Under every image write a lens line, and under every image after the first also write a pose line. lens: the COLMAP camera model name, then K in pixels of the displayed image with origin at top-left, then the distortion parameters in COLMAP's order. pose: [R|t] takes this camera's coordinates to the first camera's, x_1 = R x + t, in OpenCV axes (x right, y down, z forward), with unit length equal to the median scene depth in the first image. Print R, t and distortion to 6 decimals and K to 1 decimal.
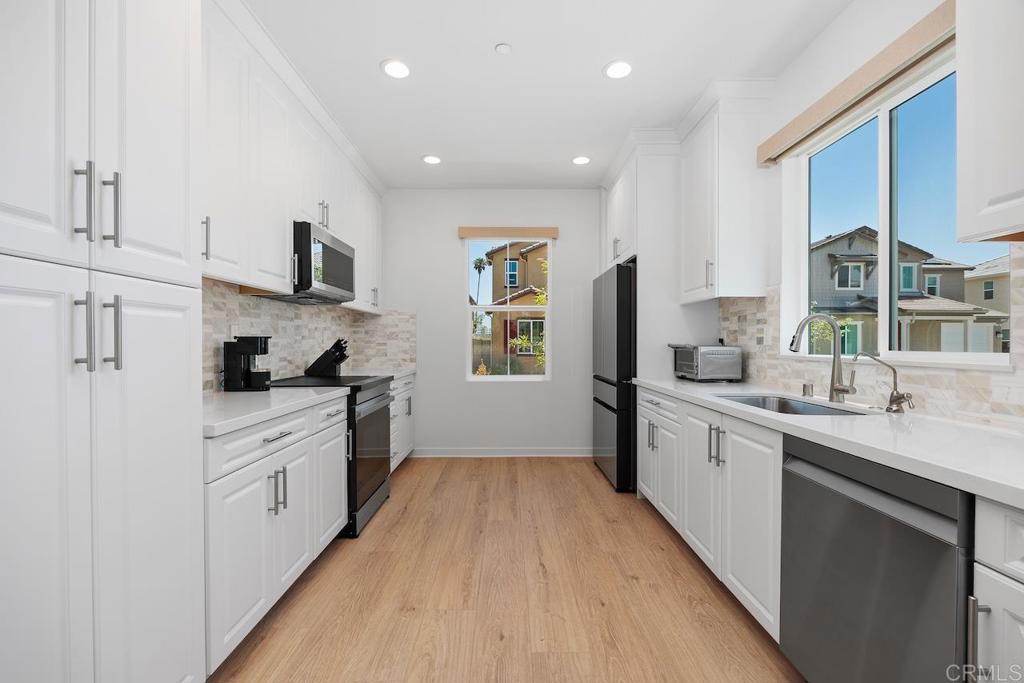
lens RADIAL K [[451.7, 0, 511.1], [0, 451.7, 344.1], [0, 0, 1]] dist [-0.001835, -0.002805]
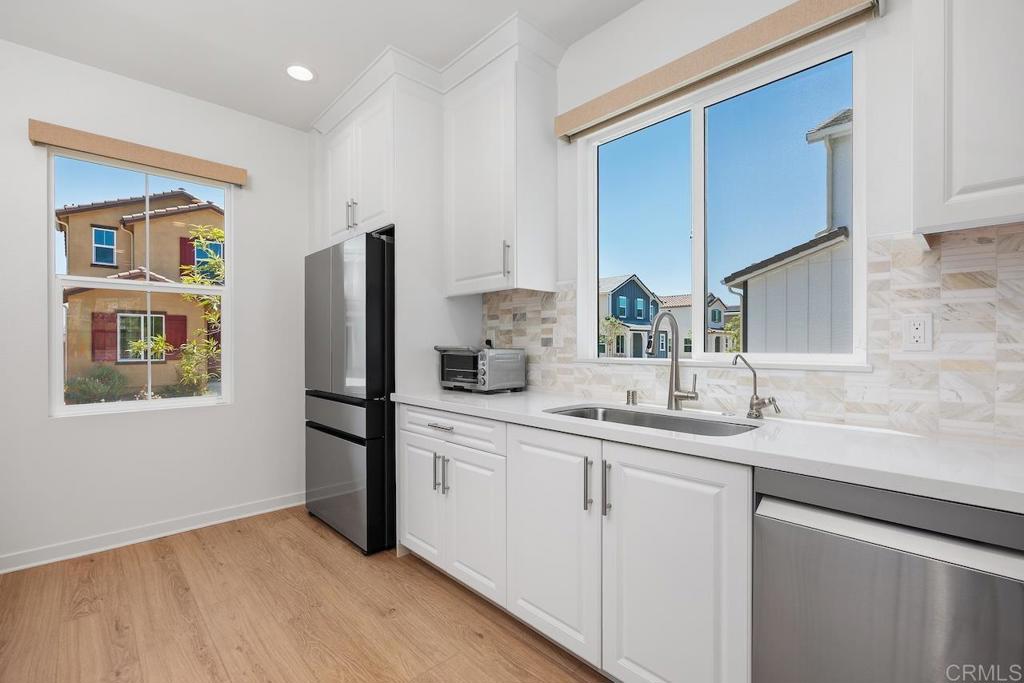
lens RADIAL K [[451.7, 0, 514.1], [0, 451.7, 347.7], [0, 0, 1]] dist [-0.001835, -0.002805]
pose [[0.730857, -0.005711, 0.682507, -0.092276], [0.003823, 0.999984, 0.004274, -0.000794], [-0.682520, -0.000514, 0.730867, 0.380508]]
